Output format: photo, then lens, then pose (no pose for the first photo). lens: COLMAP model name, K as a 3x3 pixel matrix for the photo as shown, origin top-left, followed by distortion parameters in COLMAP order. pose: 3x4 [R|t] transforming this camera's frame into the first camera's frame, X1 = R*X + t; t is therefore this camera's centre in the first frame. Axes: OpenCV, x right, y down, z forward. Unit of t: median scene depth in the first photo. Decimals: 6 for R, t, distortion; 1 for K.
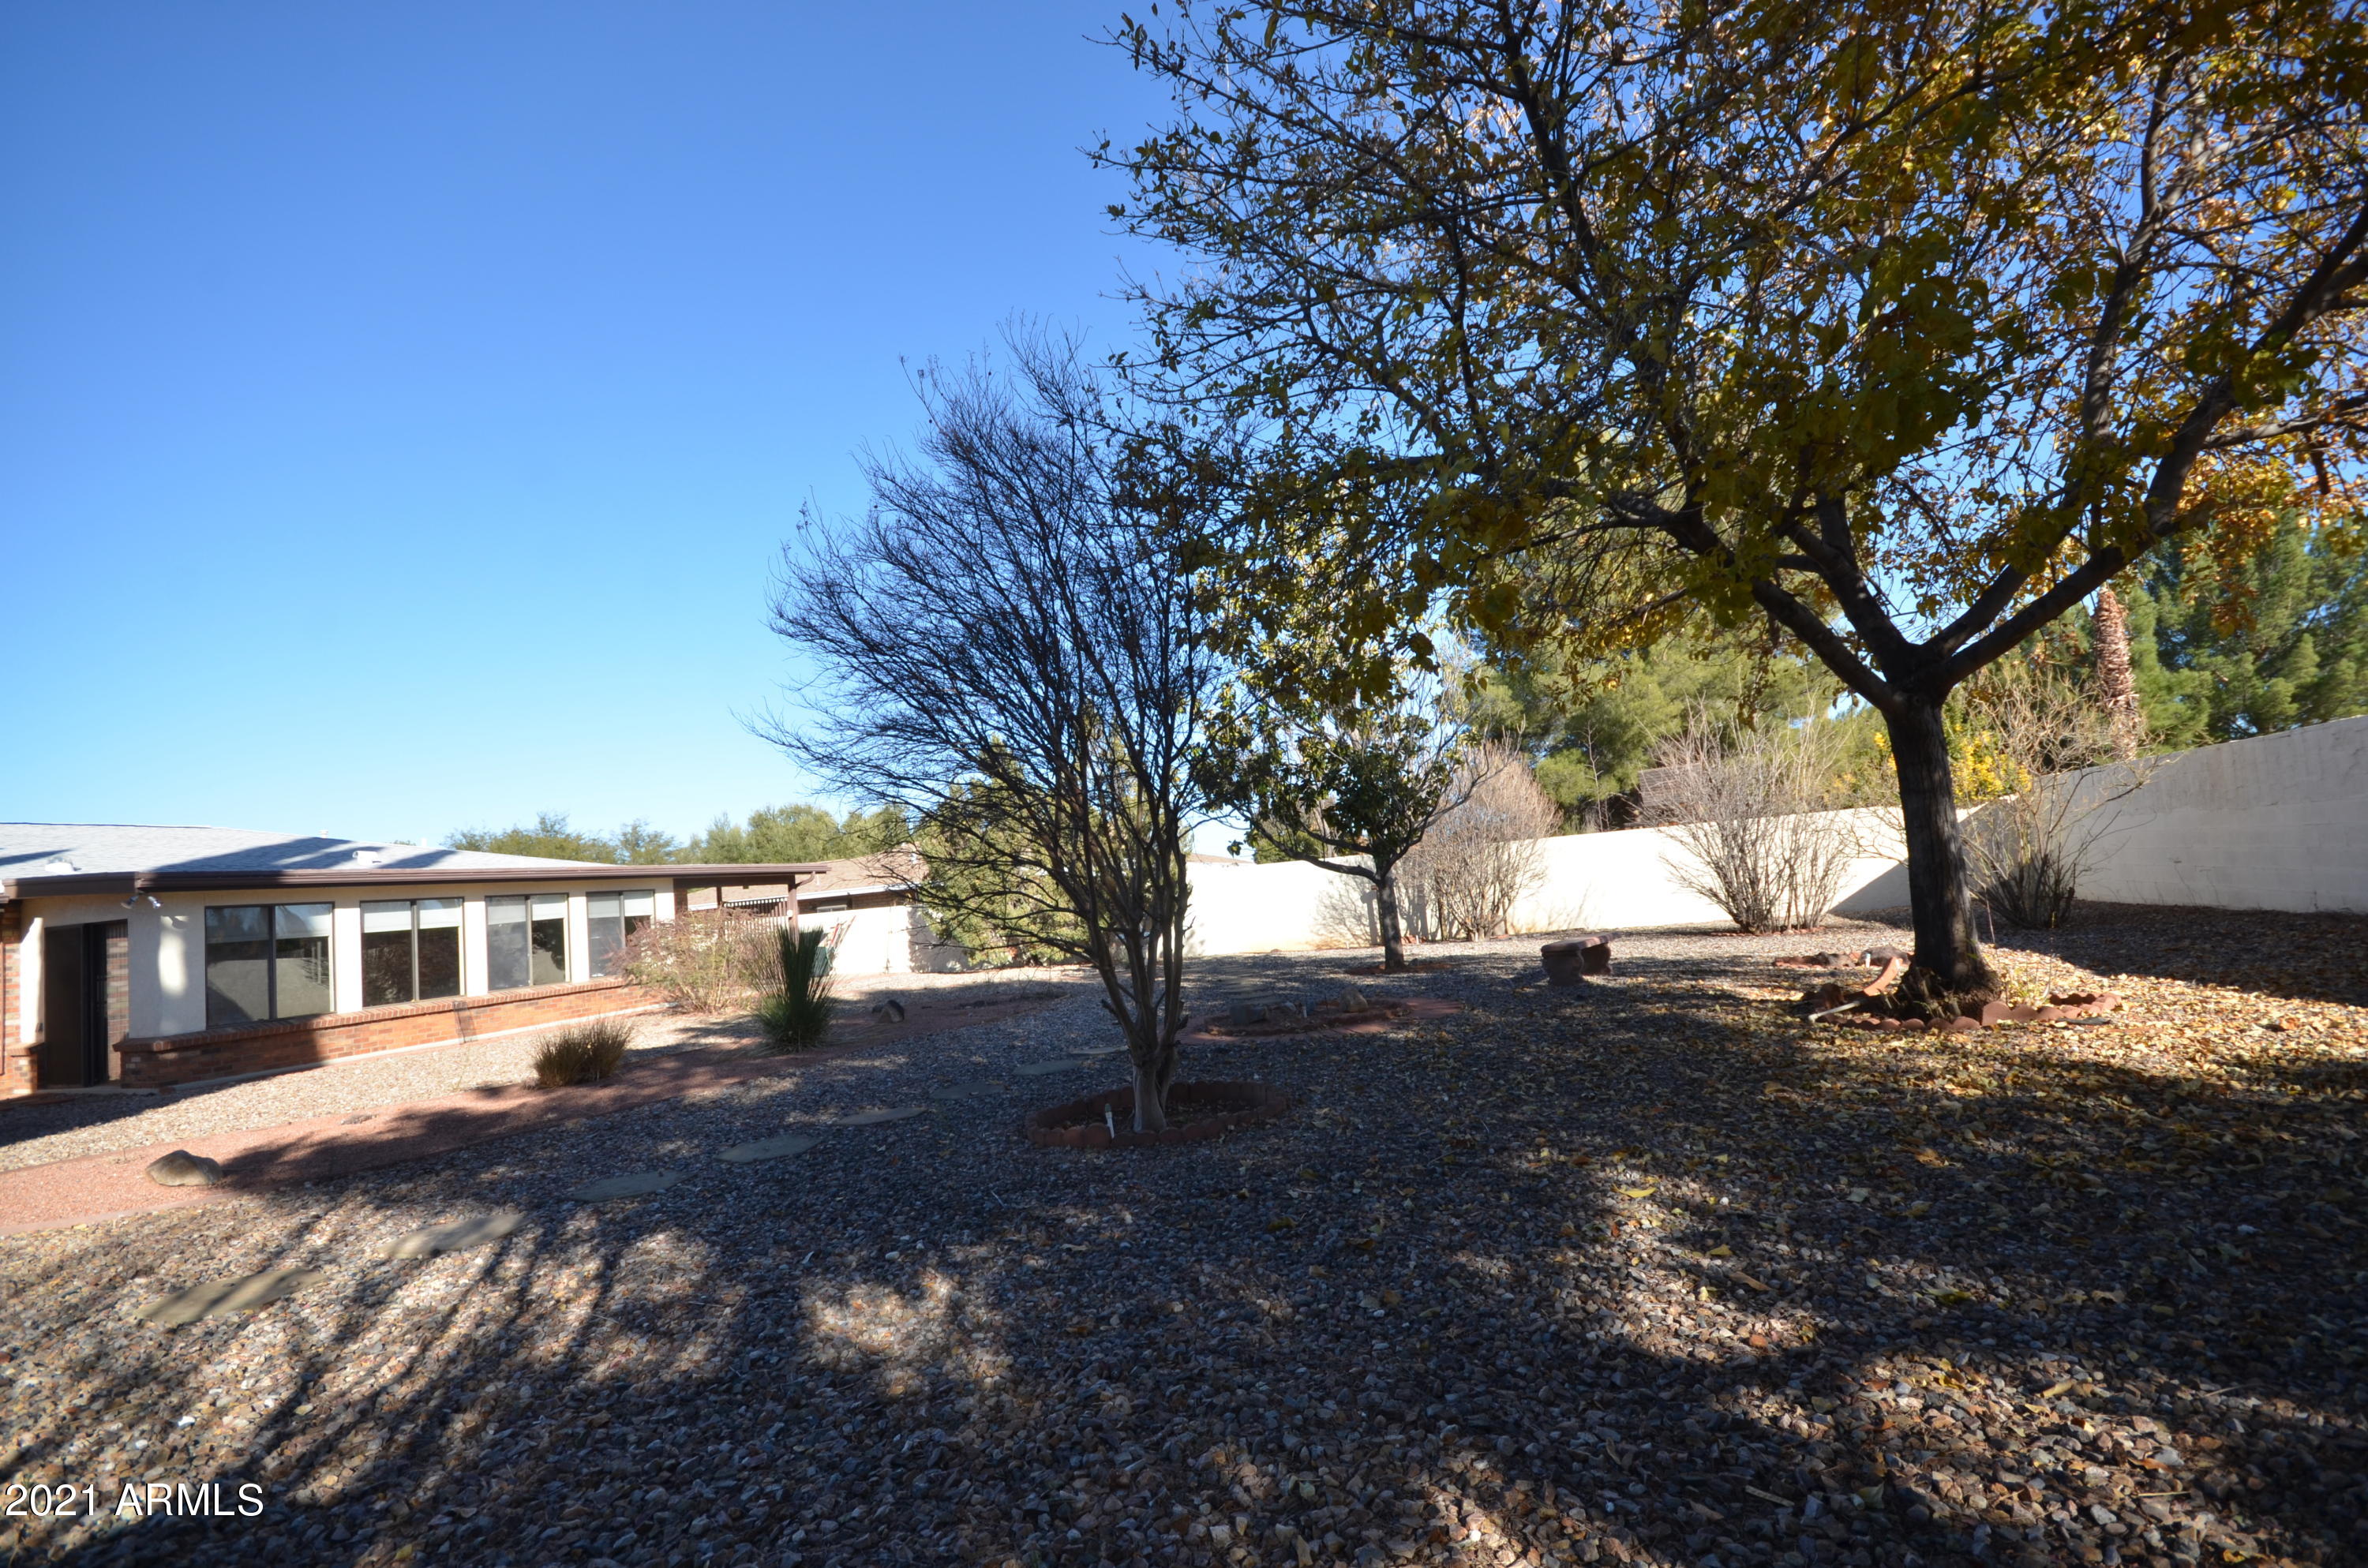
lens RADIAL K [[1031.5, 0, 1176.3], [0, 1031.5, 779.8], [0, 0, 1]] dist [-0.016708, -0.003388]
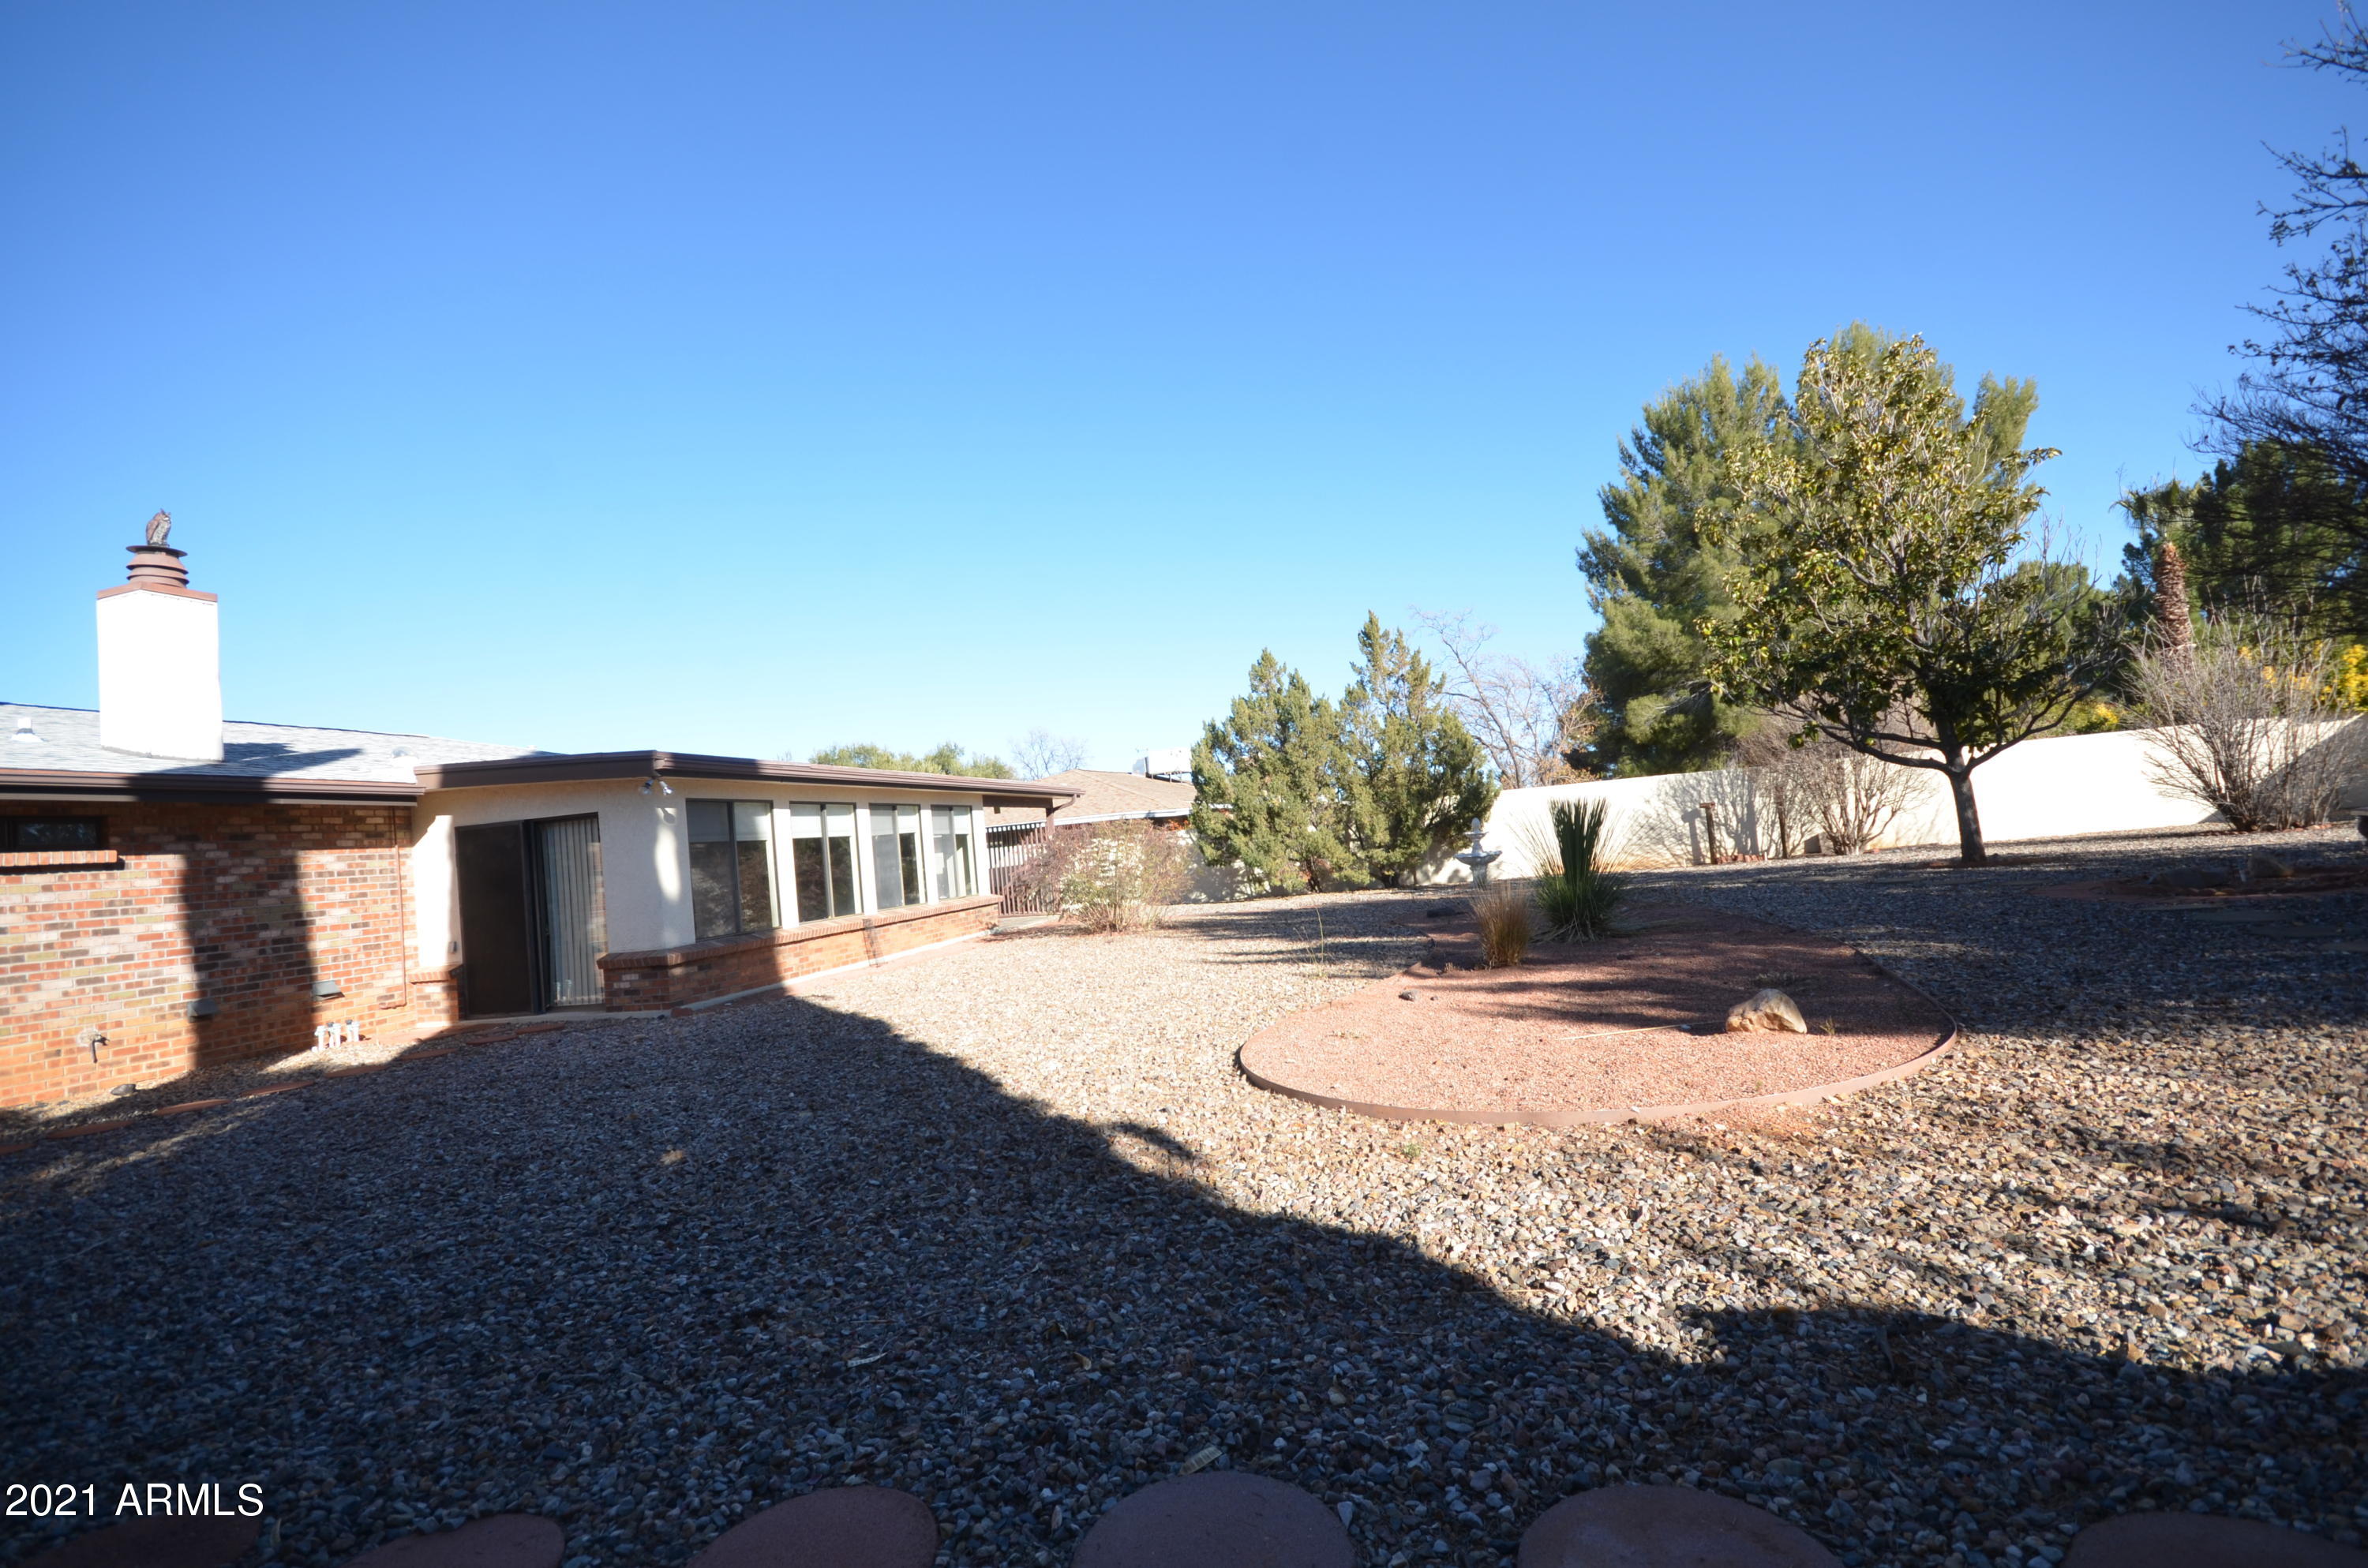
lens RADIAL K [[1031.5, 0, 1189.8], [0, 1031.5, 797.8], [0, 0, 1]] dist [-0.016708, -0.003388]
pose [[0.995544, 0.002583, 0.094262, -0.541779], [-0.007781, 0.998466, 0.054812, 0.064800], [-0.093976, -0.055301, 0.994037, 0.098028]]
